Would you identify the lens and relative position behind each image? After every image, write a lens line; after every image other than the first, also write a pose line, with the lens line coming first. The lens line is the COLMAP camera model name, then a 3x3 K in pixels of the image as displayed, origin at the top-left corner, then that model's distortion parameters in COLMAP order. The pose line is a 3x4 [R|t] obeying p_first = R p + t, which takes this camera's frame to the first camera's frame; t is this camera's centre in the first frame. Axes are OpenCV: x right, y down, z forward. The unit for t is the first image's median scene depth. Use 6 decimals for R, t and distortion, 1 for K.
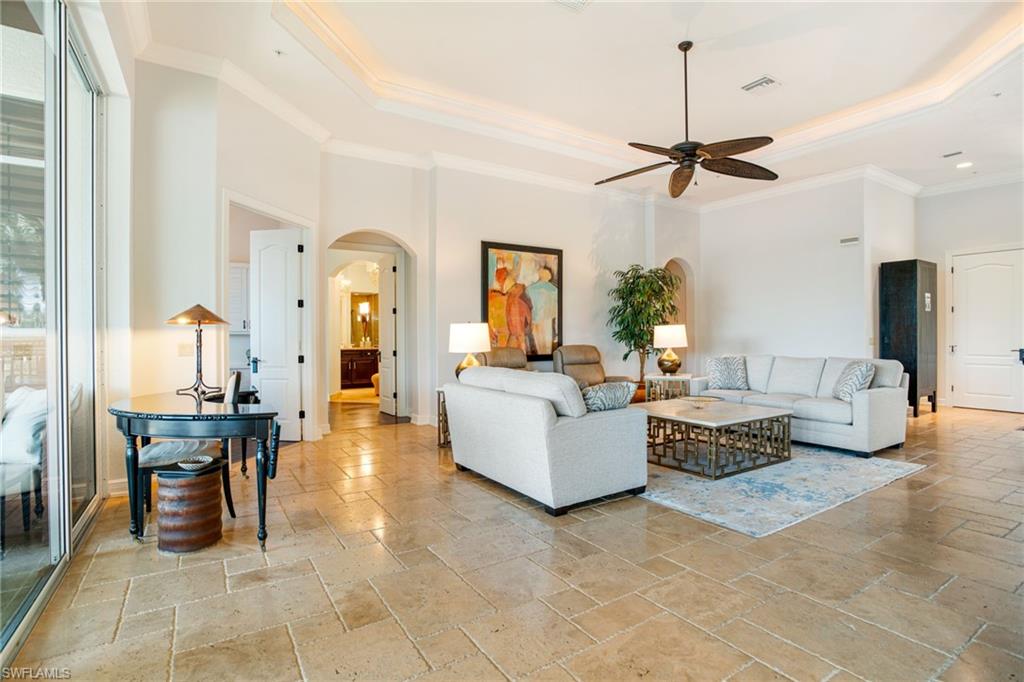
lens RADIAL K [[502.5, 0, 511.1], [0, 502.5, 343.5], [0, 0, 1]] dist [-0.002335, -0.000348]
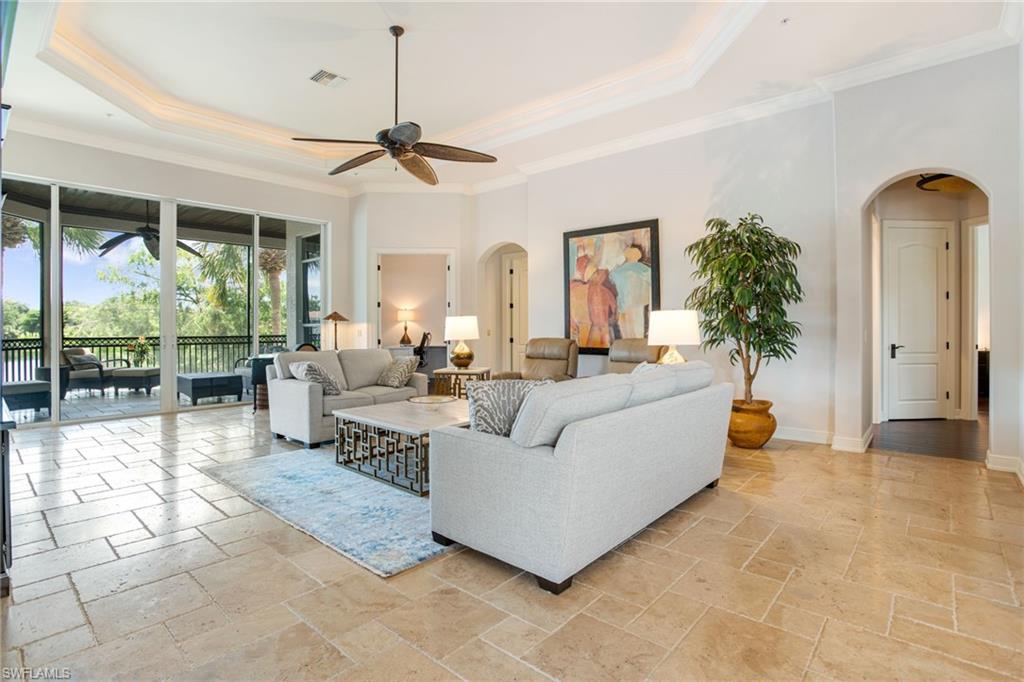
lens RADIAL K [[512.9, 0, 515.4], [0, 512.9, 331.2], [0, 0, 1]] dist [-0.002376, -0.000362]
pose [[0.301352, 0.008562, -0.953474, 0.860499], [-0.015161, 0.999876, 0.004187, -0.008433], [0.953392, 0.013194, 0.301445, 0.573336]]
